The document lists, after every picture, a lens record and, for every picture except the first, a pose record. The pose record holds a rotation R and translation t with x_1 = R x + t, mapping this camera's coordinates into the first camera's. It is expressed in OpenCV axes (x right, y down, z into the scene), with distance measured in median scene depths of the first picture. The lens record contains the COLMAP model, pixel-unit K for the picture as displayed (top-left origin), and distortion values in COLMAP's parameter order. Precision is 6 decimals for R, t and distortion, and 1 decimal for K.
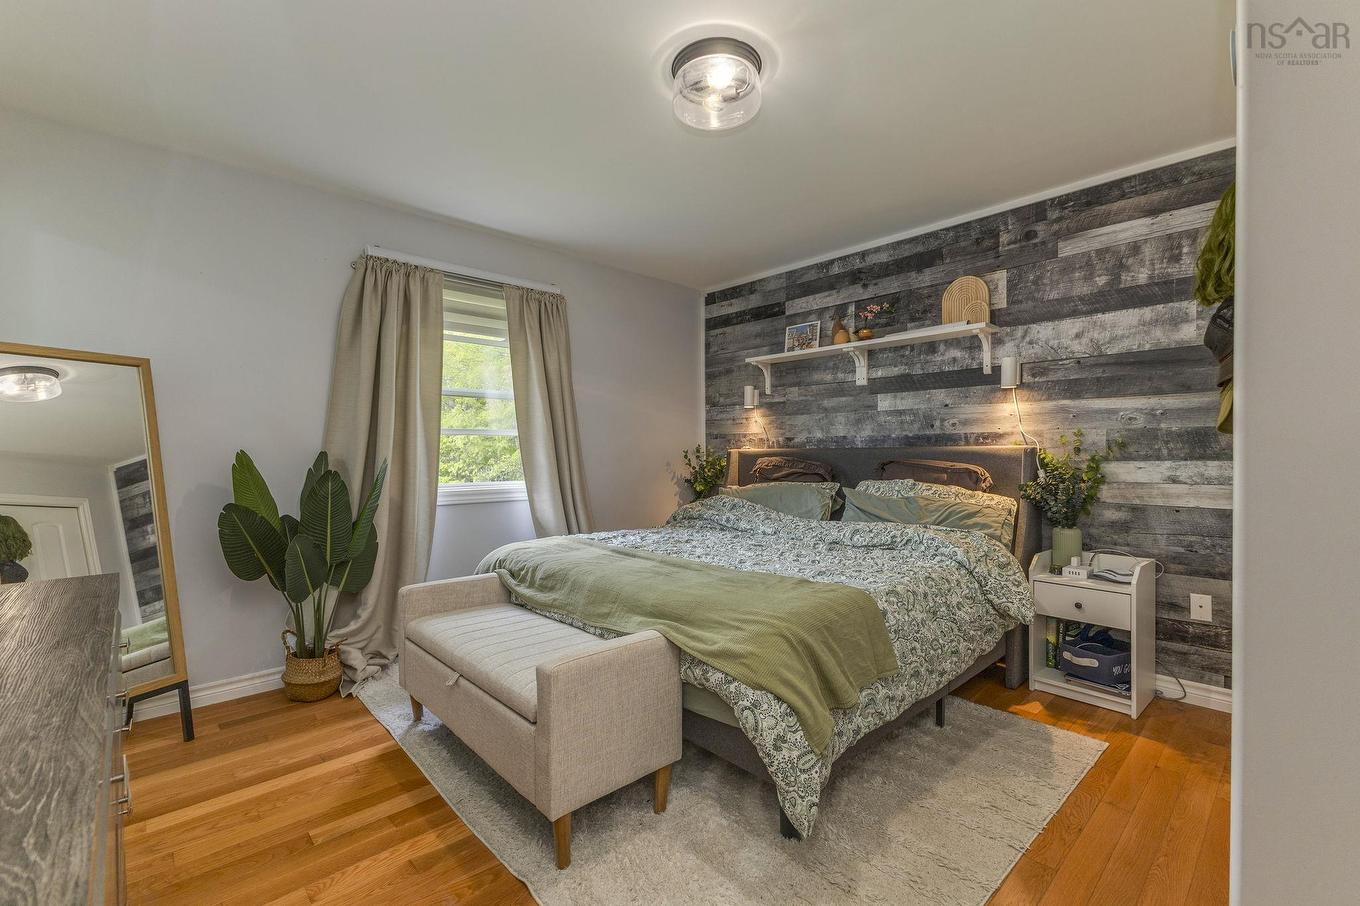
lens RADIAL K [[588.9, 0, 680.5], [0, 588.9, 454.4], [0, 0, 1]] dist [0.010451, -0.000692]
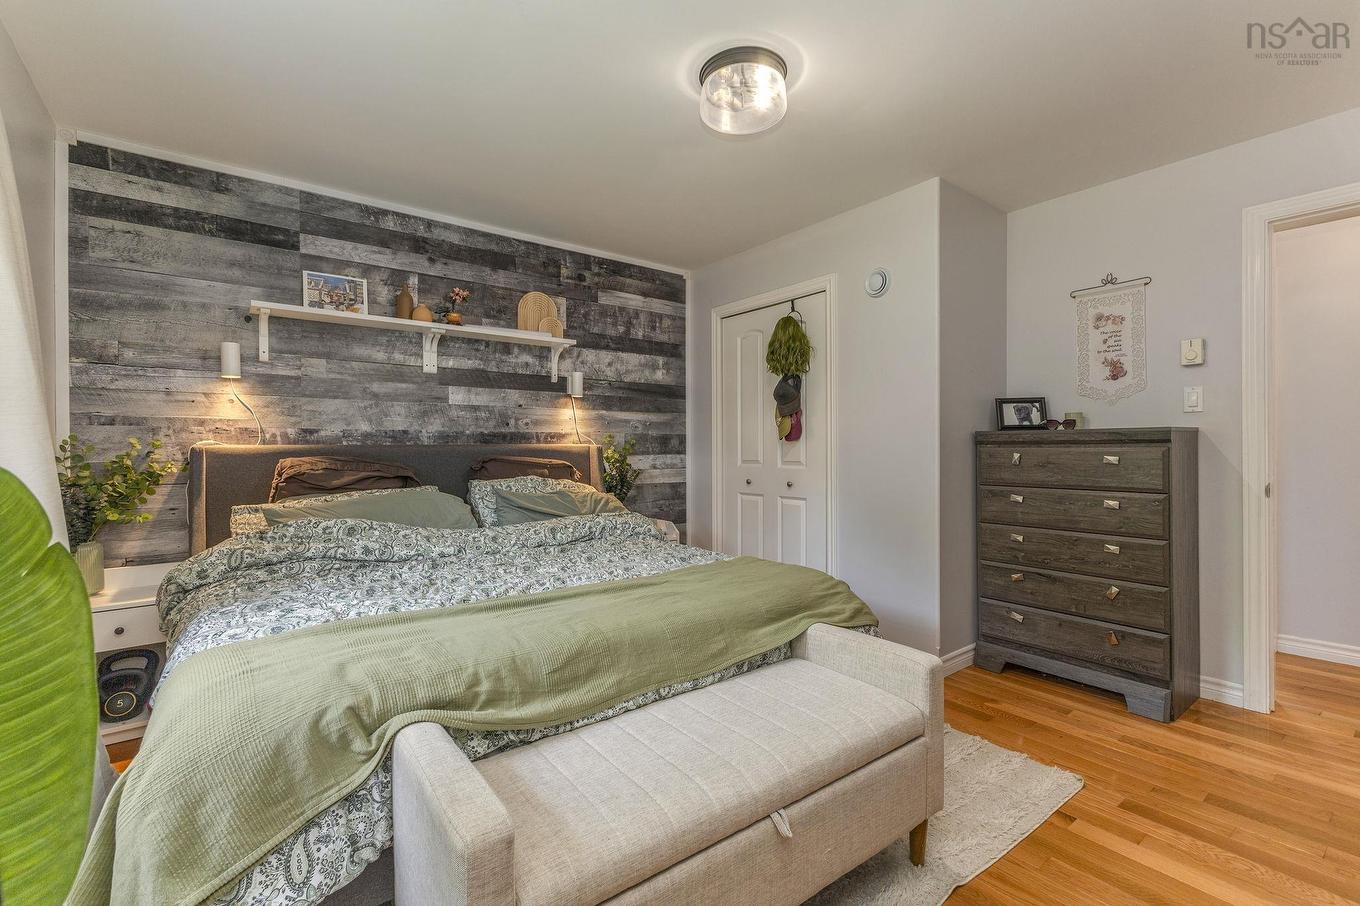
lens RADIAL K [[588.9, 0, 681.0], [0, 588.9, 446.0], [0, 0, 1]] dist [0.010451, -0.000692]
pose [[0.107068, 0.006556, 0.994230, -0.566073], [0.005815, 0.999957, -0.007220, -0.000754], [-0.994235, 0.006554, 0.107025, 0.586134]]
